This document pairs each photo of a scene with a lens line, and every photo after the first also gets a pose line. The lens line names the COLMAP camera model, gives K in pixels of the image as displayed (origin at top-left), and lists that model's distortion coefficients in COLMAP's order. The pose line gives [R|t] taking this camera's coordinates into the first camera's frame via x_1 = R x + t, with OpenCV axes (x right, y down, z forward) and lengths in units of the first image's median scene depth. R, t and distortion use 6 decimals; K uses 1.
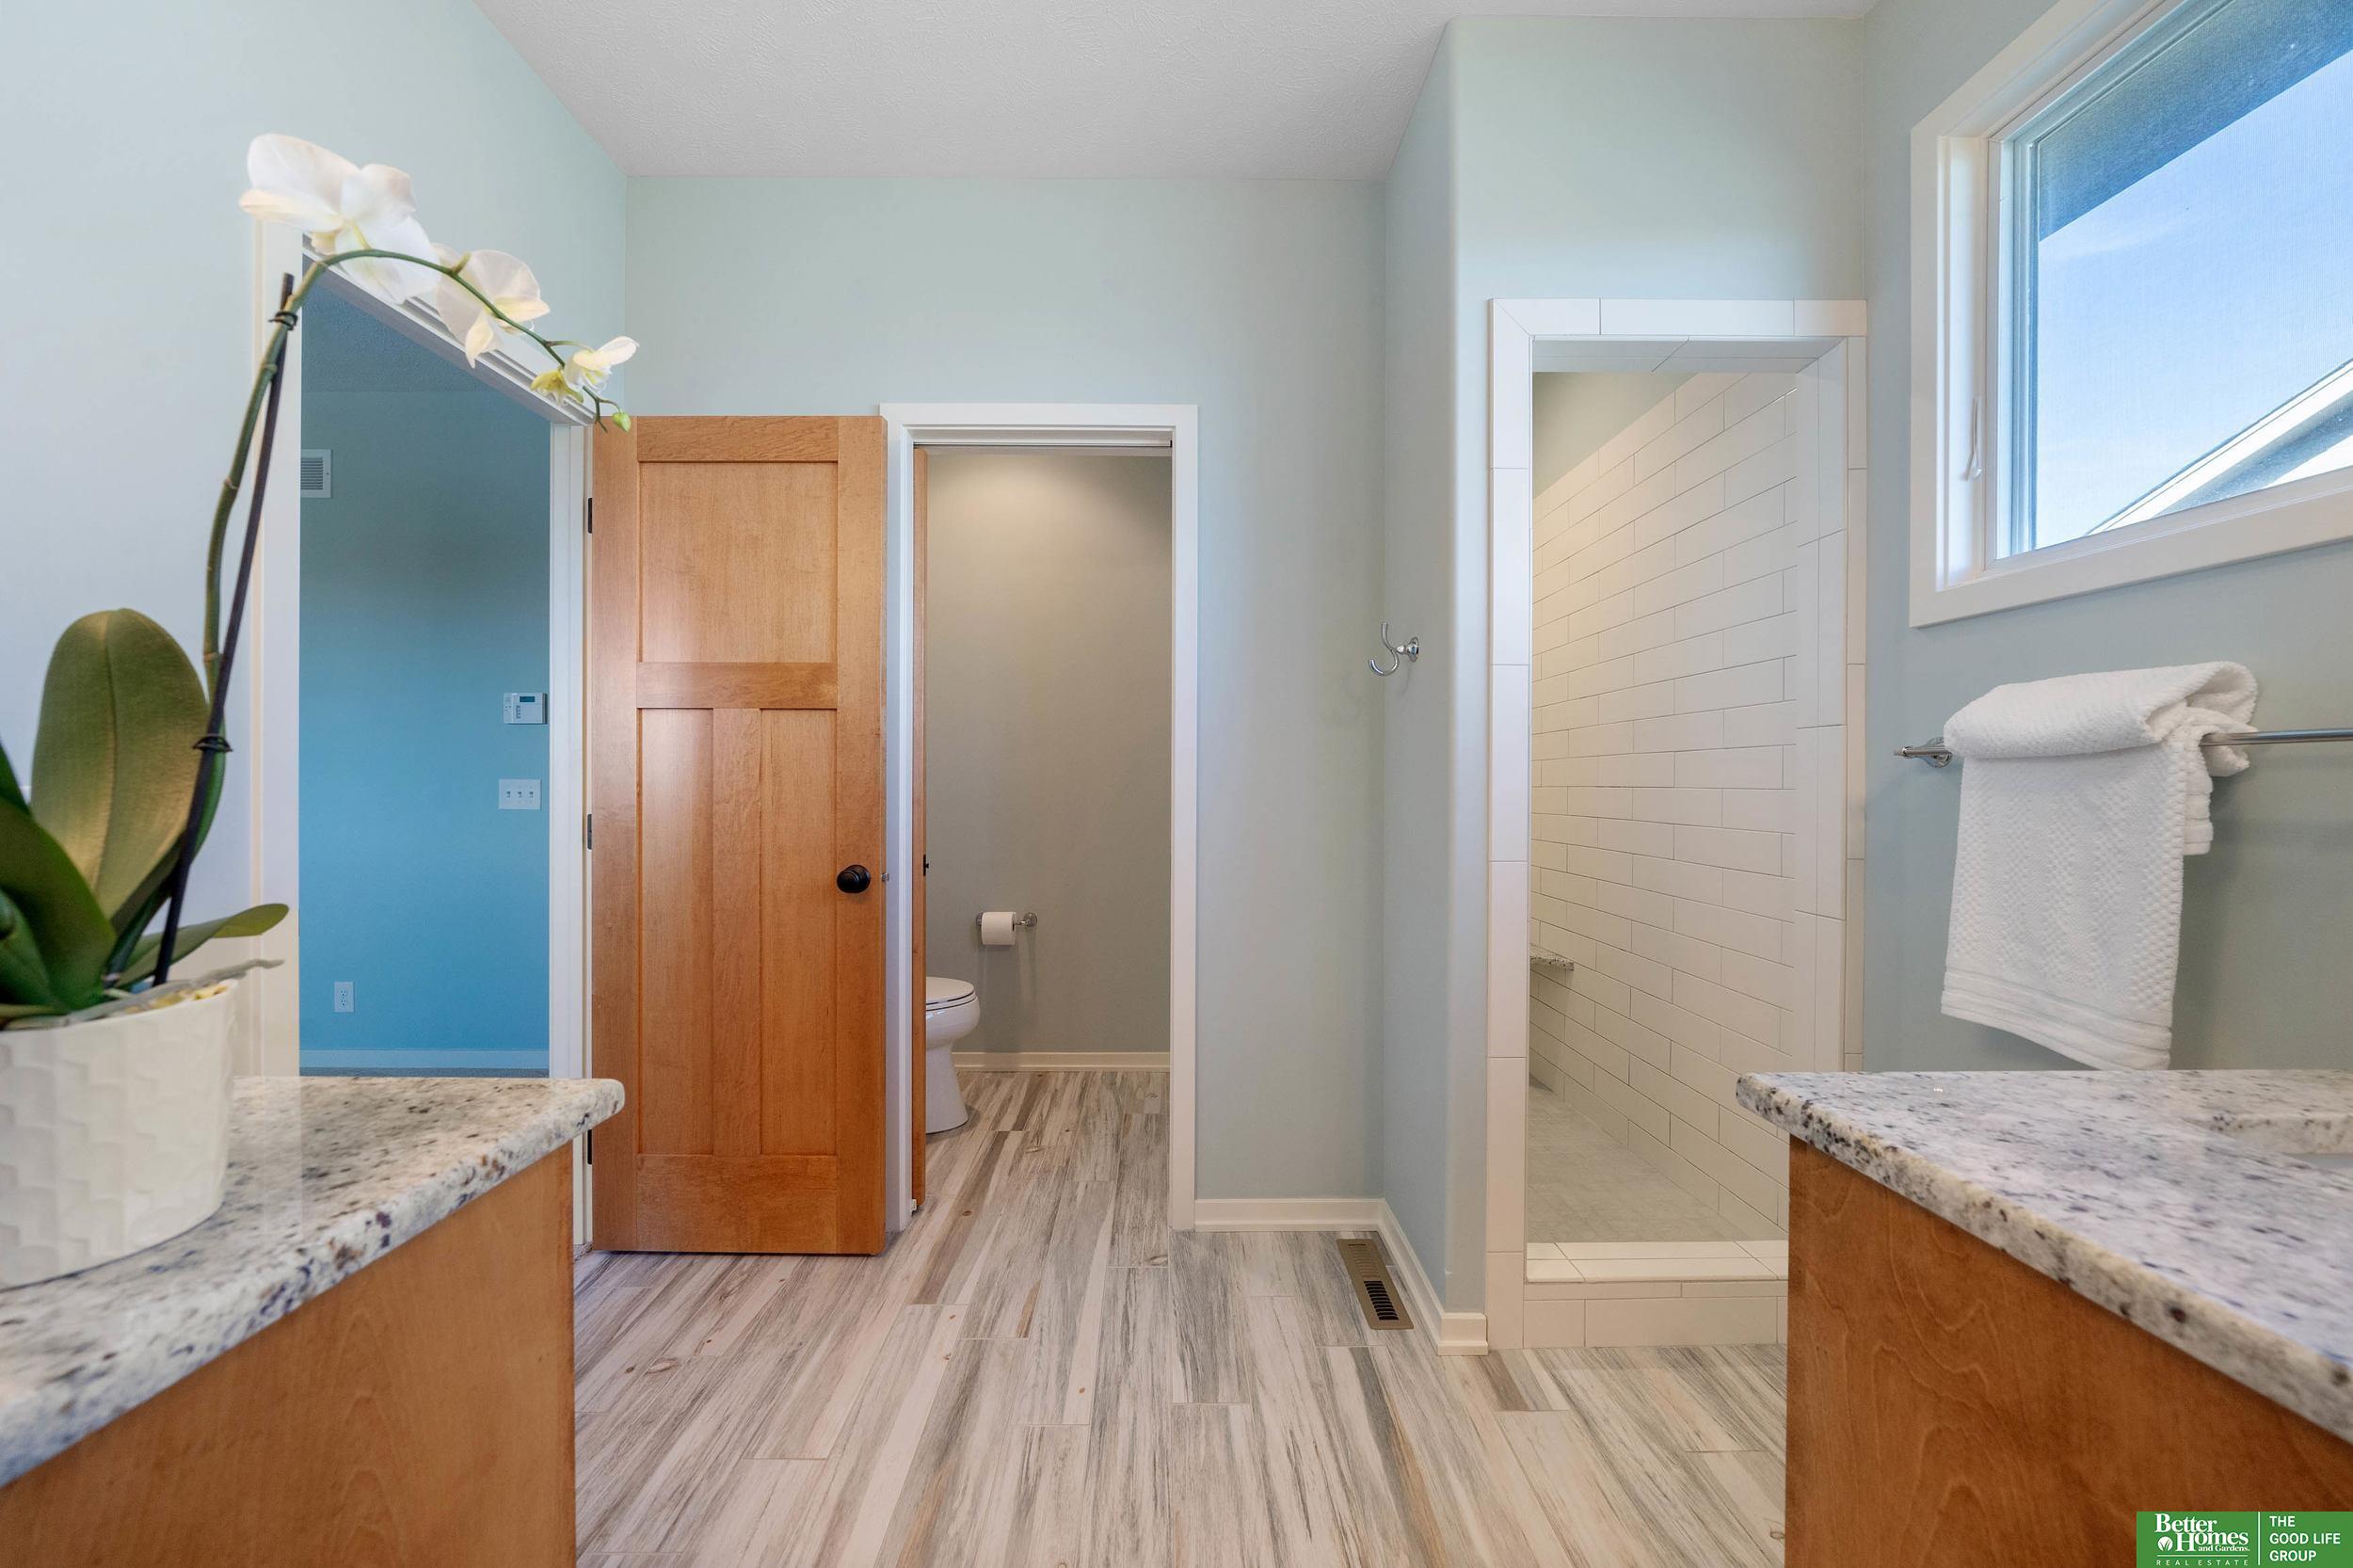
lens RADIAL K [[835.2, 0, 1182.3], [0, 835.2, 786.8], [0, 0, 1]] dist [-0.005972, -0.000197]
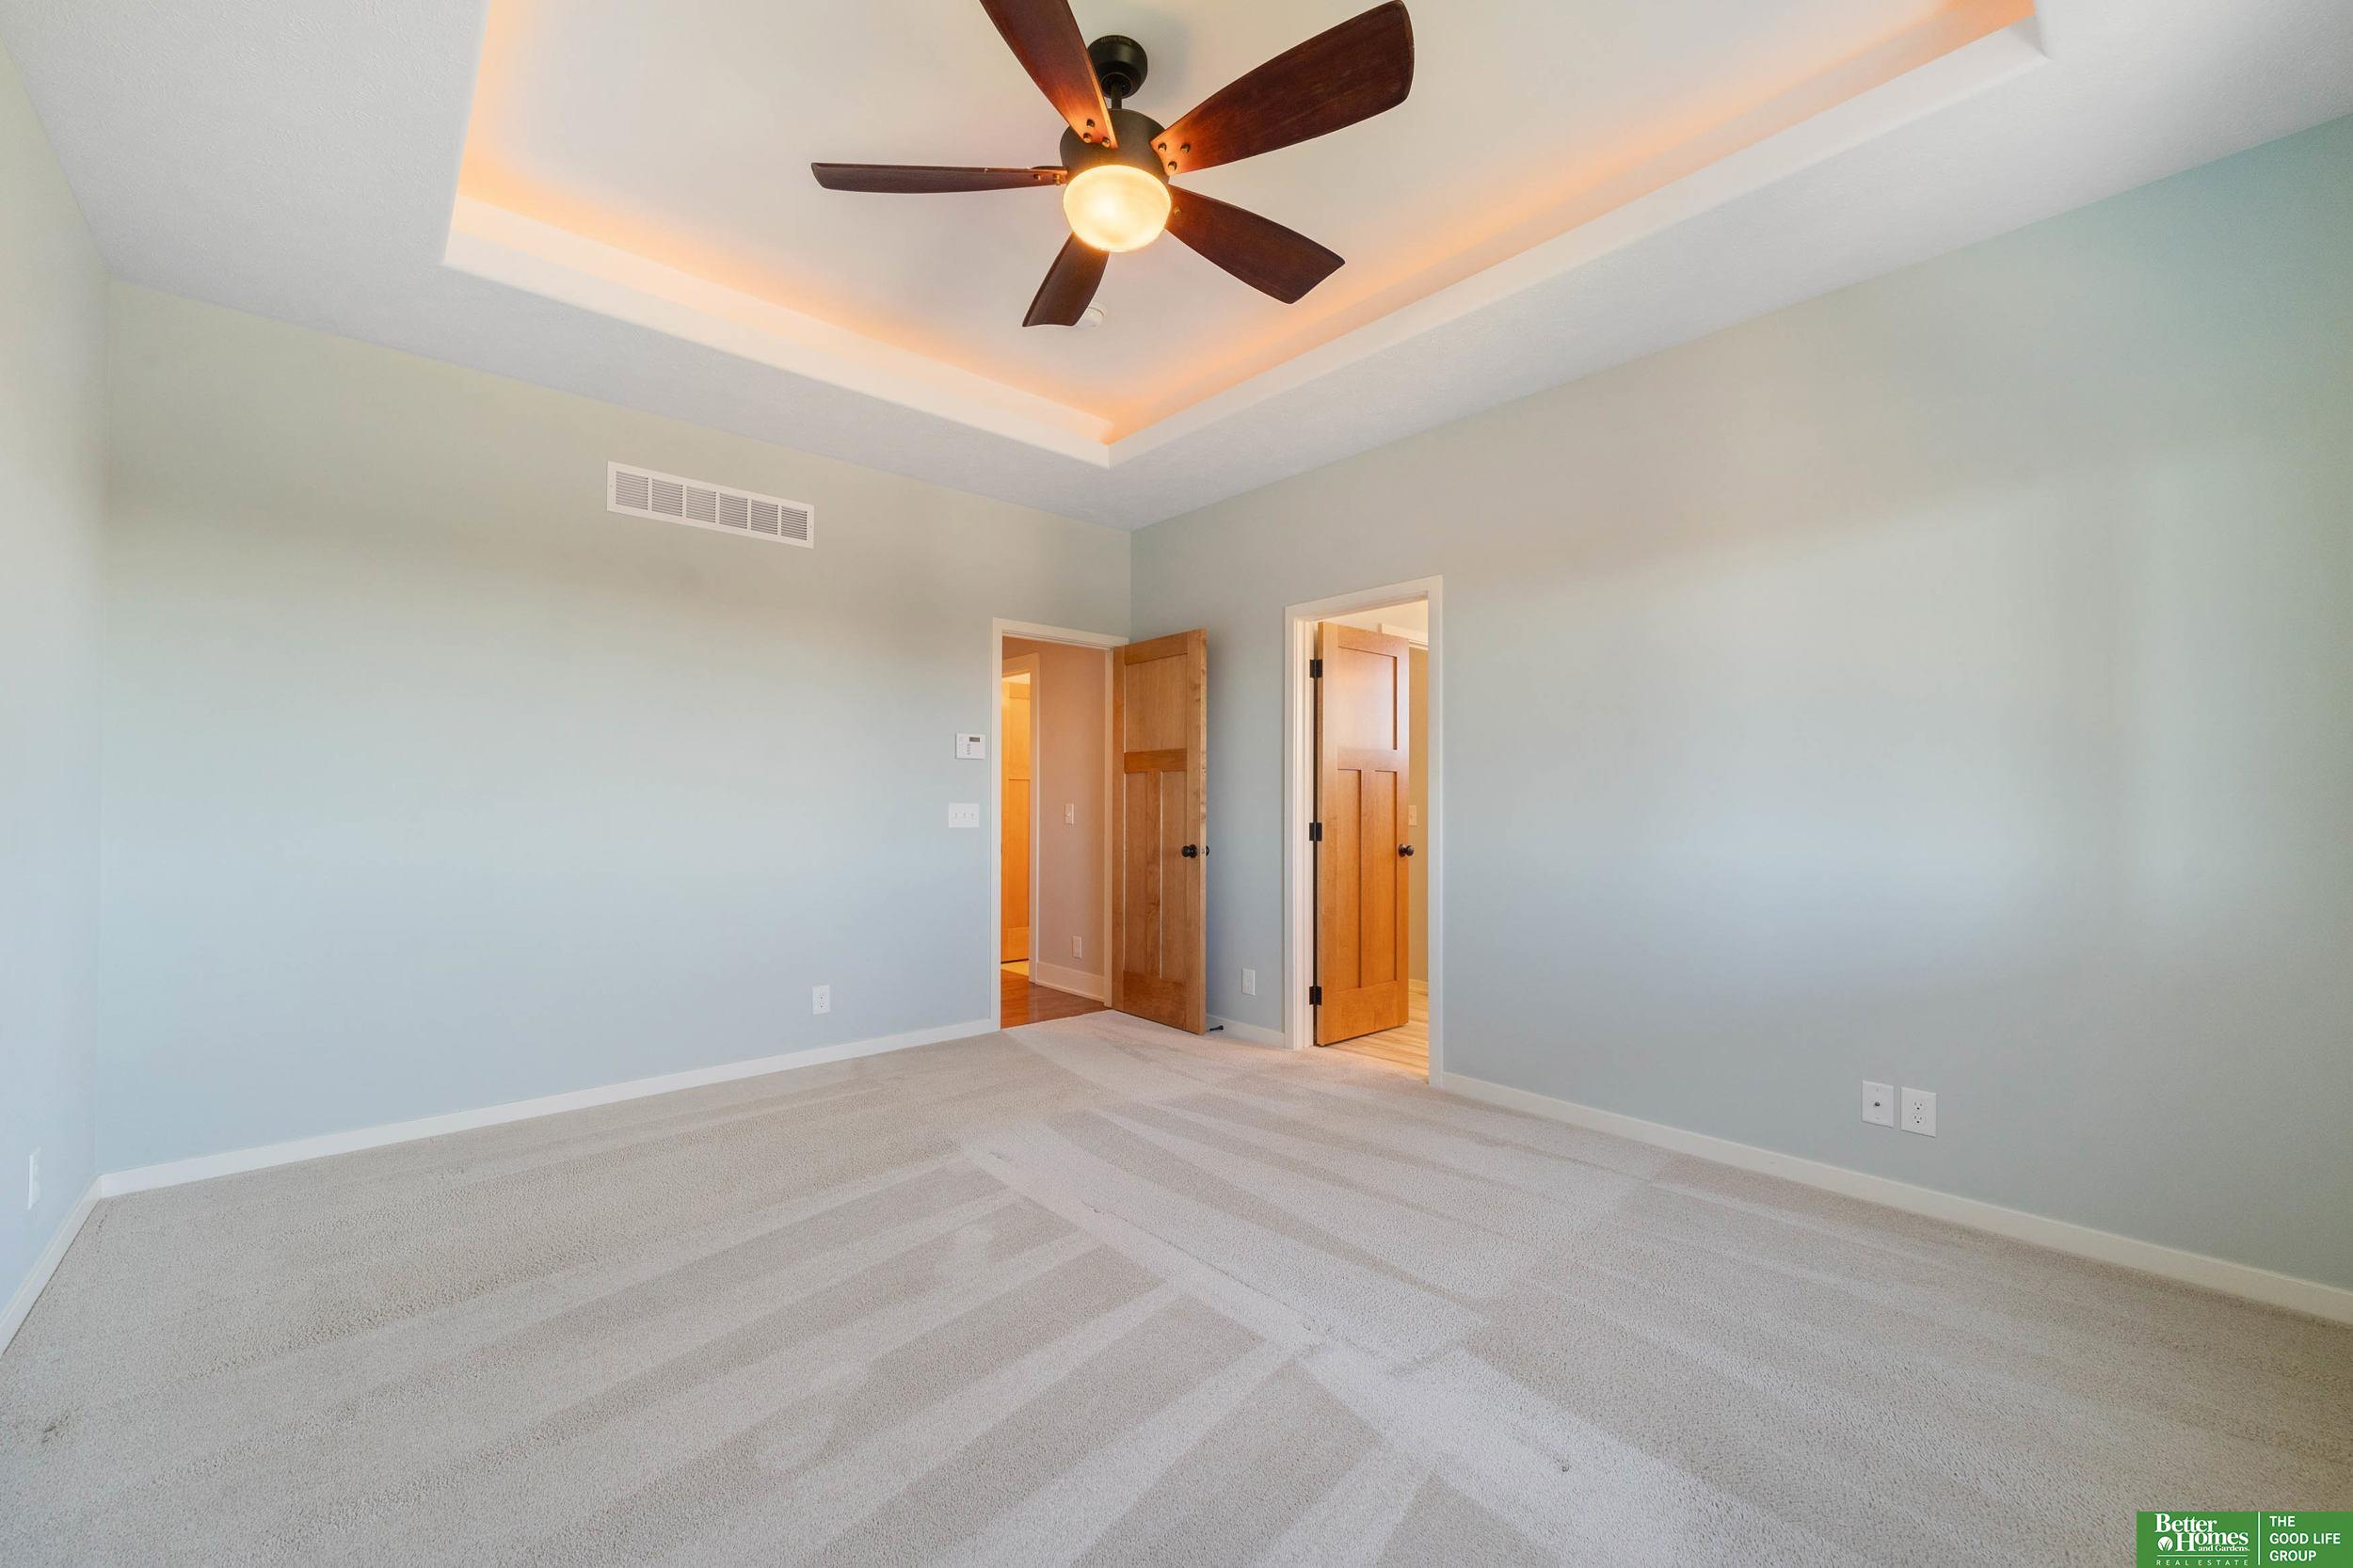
lens RADIAL K [[866.6, 0, 1174.0], [0, 866.6, 795.1], [0, 0, 1]] dist [-0.005148, 0.000149]
pose [[0.745406, 0.002880, 0.666605, -1.440495], [0.002351, 0.999973, -0.006949, -0.011411], [-0.666607, 0.006748, 0.745379, -0.181263]]
